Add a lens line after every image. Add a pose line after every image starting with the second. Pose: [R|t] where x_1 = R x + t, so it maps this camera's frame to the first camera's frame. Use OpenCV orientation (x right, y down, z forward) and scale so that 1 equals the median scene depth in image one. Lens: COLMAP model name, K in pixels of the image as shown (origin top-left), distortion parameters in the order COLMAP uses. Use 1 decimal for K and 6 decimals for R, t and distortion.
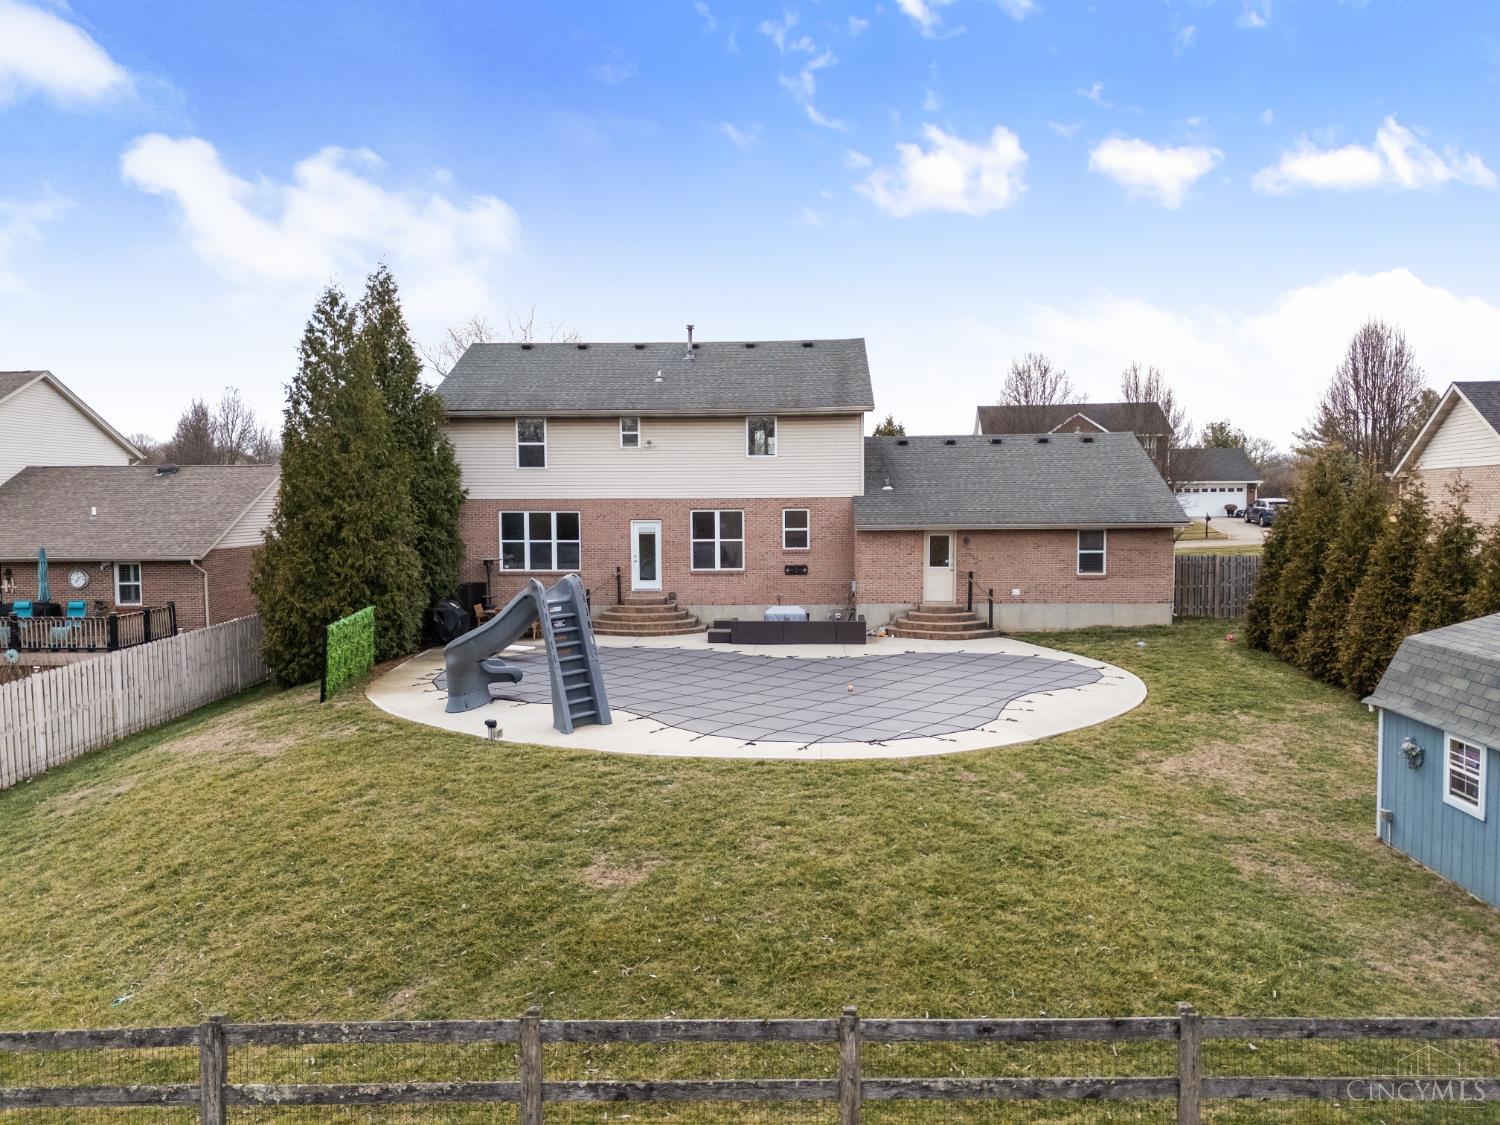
lens RADIAL K [[1090.4, 0, 750.0], [0, 1090.4, 562.5], [0, 0, 1]] dist [0.049491, -0.006090]
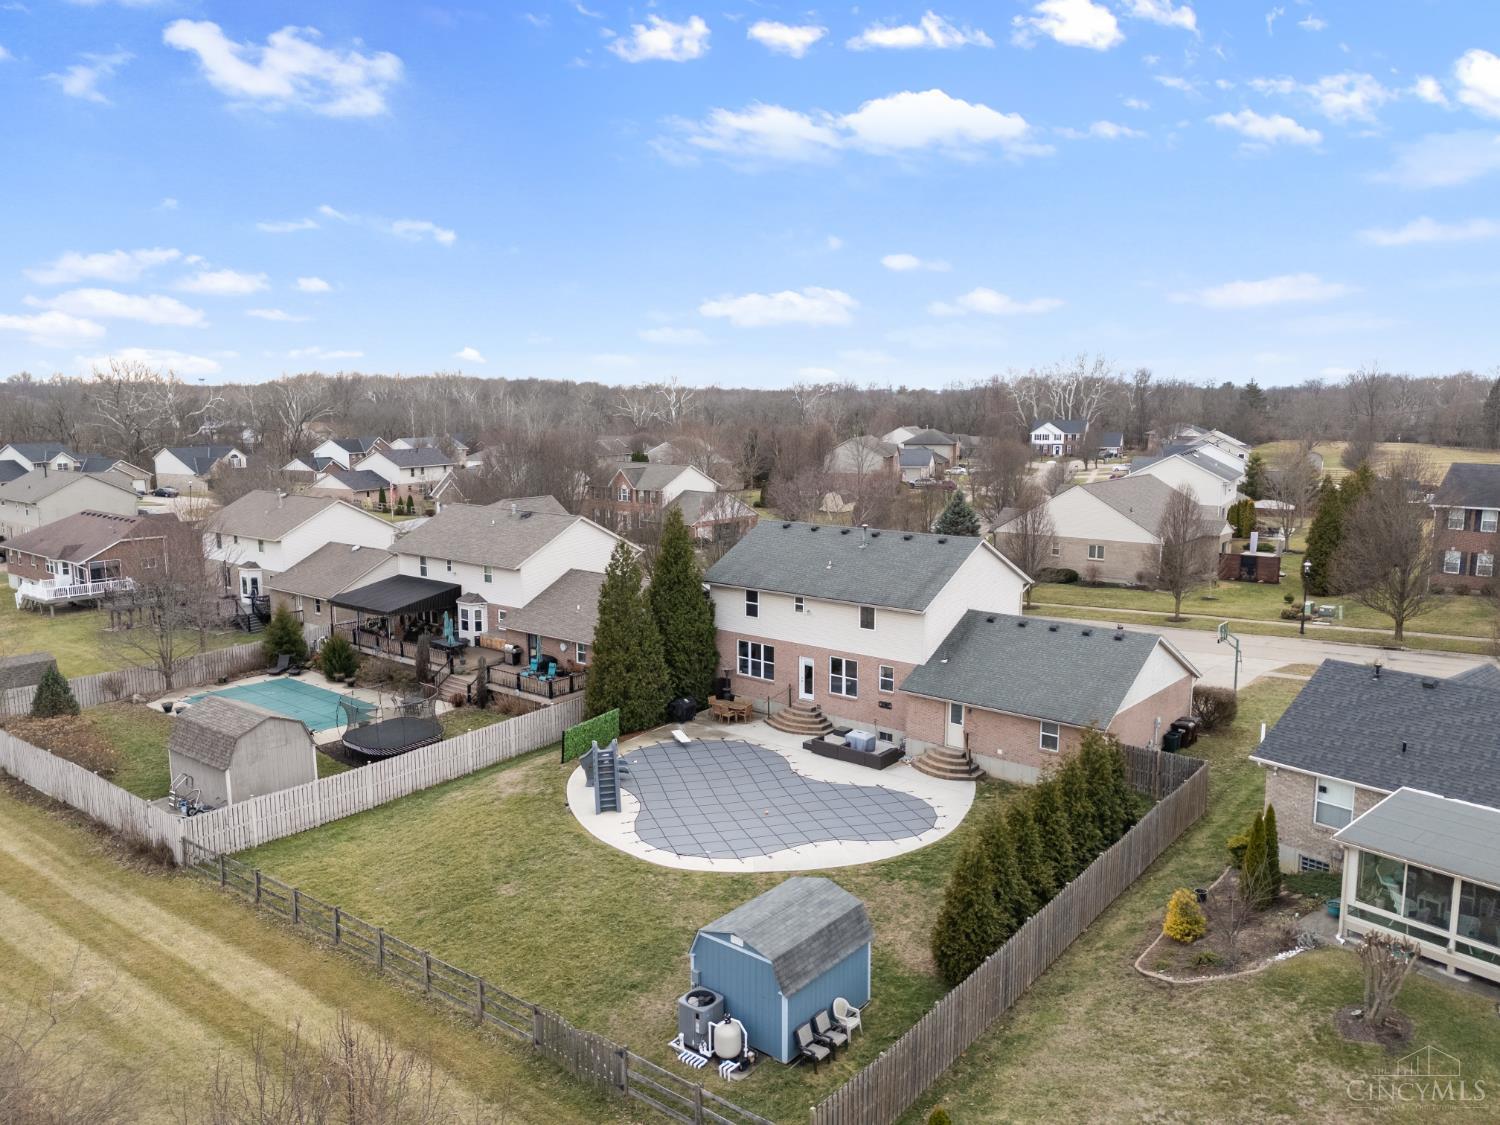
lens RADIAL K [[1090.4, 0, 750.0], [0, 1090.4, 562.5], [0, 0, 1]] dist [0.049491, -0.006090]
pose [[0.791692, 0.097025, -0.603167, 0.798396], [-0.036604, 0.993068, 0.111700, -0.356465], [0.609823, -0.066354, 0.789755, -0.315296]]
